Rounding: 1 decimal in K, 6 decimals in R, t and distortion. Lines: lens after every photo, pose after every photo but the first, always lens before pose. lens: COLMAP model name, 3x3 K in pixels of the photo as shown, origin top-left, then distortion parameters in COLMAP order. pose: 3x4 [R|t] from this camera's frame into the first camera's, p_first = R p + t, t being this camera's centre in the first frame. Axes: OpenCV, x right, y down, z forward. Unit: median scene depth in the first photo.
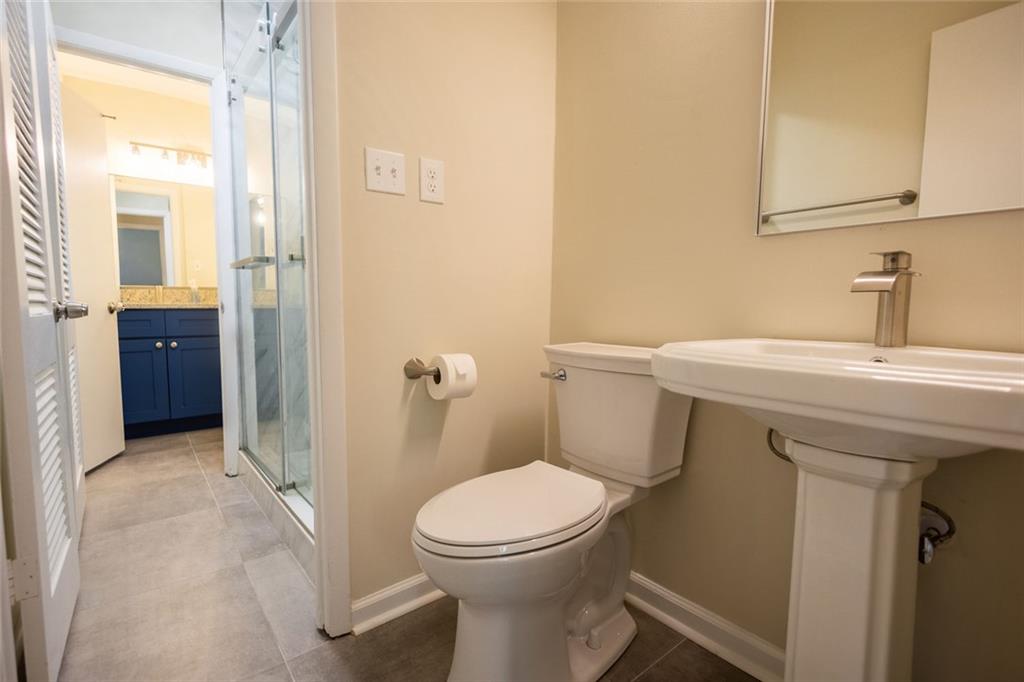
lens RADIAL K [[469.8, 0, 512.0], [0, 469.8, 337.3], [0, 0, 1]] dist [0.001769, -0.000560]
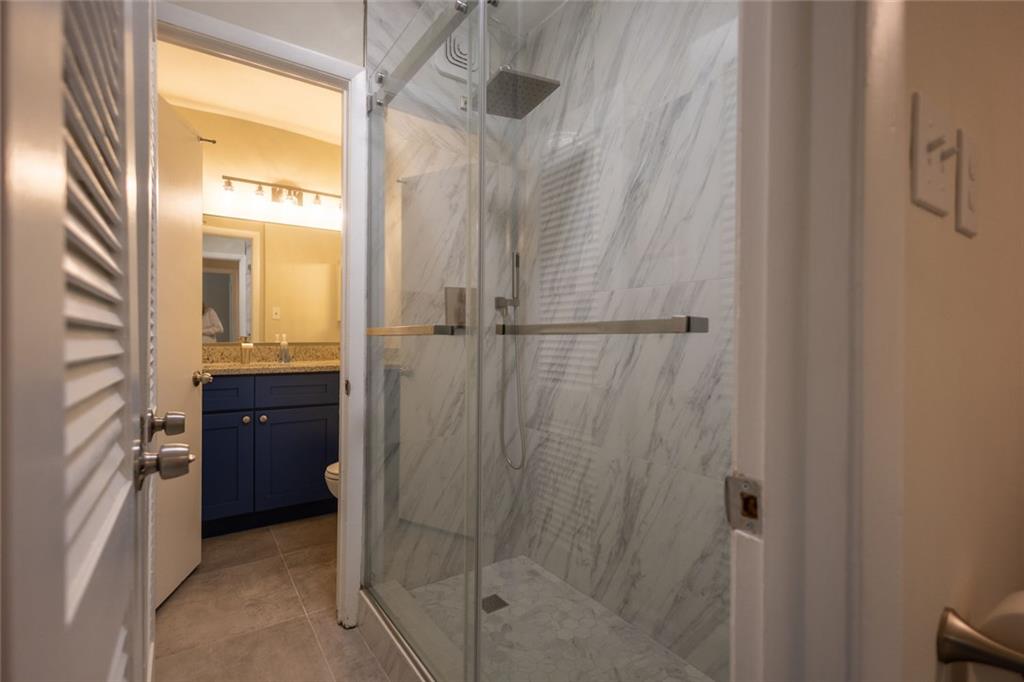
lens RADIAL K [[469.8, 0, 516.6], [0, 469.8, 339.9], [0, 0, 1]] dist [0.001769, -0.000560]
pose [[0.996985, 0.001896, -0.077573, -0.250962], [-0.007685, 0.997199, -0.074392, -0.068300], [0.077214, 0.074764, 0.994207, 0.250511]]
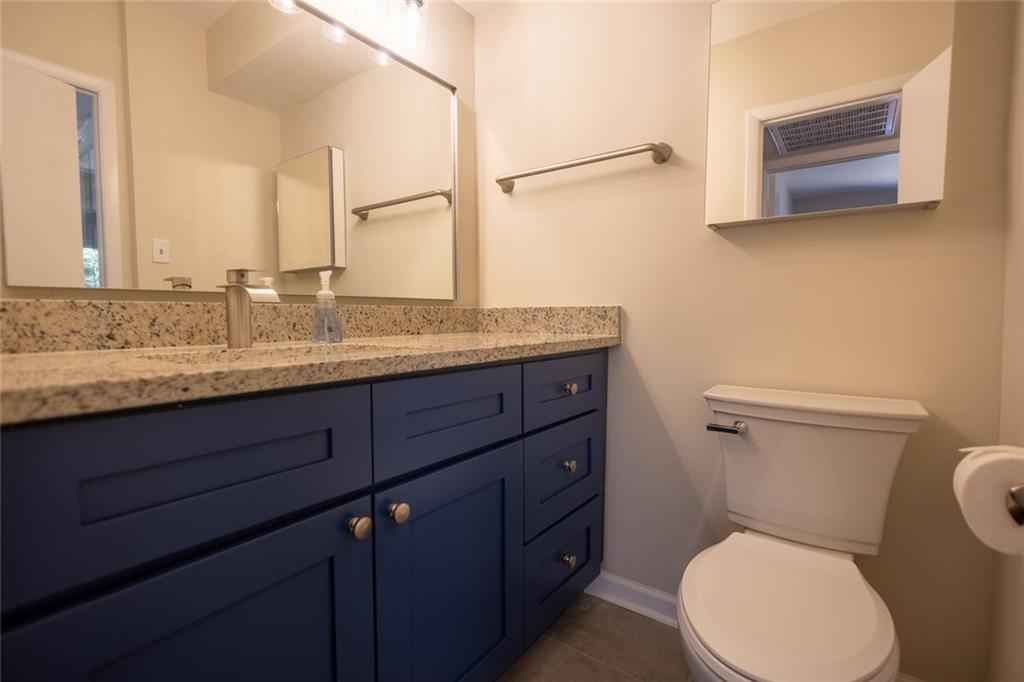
lens RADIAL K [[469.8, 0, 511.0], [0, 469.8, 342.1], [0, 0, 1]] dist [0.001769, -0.000560]
pose [[0.964846, -0.019969, 0.262057, -0.806641], [0.026362, 0.999434, -0.020903, -0.078934], [-0.261492, 0.027076, 0.964826, 0.810990]]
